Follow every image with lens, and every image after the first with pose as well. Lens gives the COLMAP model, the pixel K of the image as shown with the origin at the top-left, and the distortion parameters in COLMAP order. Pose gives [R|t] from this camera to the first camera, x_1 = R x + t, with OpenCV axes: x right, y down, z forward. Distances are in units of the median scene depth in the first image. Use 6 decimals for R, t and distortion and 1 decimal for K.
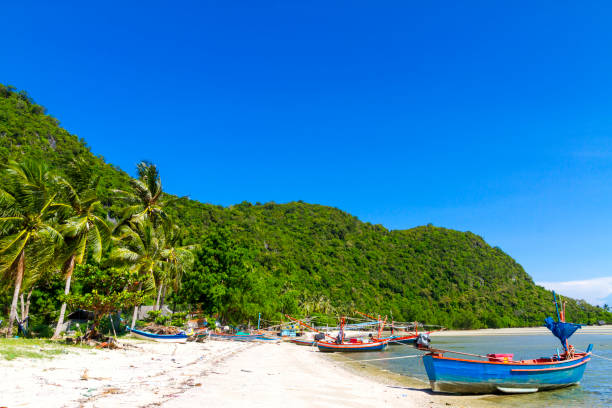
lens RADIAL K [[478.3, 0, 306.1], [0, 478.3, 222.3], [0, 0, 1]] dist [-0.002592, 0.006178]
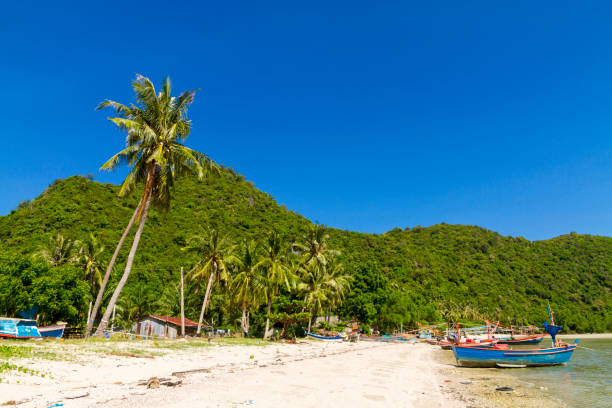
lens RADIAL K [[478.3, 0, 306.1], [0, 478.3, 222.3], [0, 0, 1]] dist [-0.002592, 0.006178]
pose [[0.924864, -0.096050, -0.367968, 0.108799], [0.091336, 0.995361, -0.030250, -0.042049], [0.369166, -0.005632, 0.929346, -0.207657]]
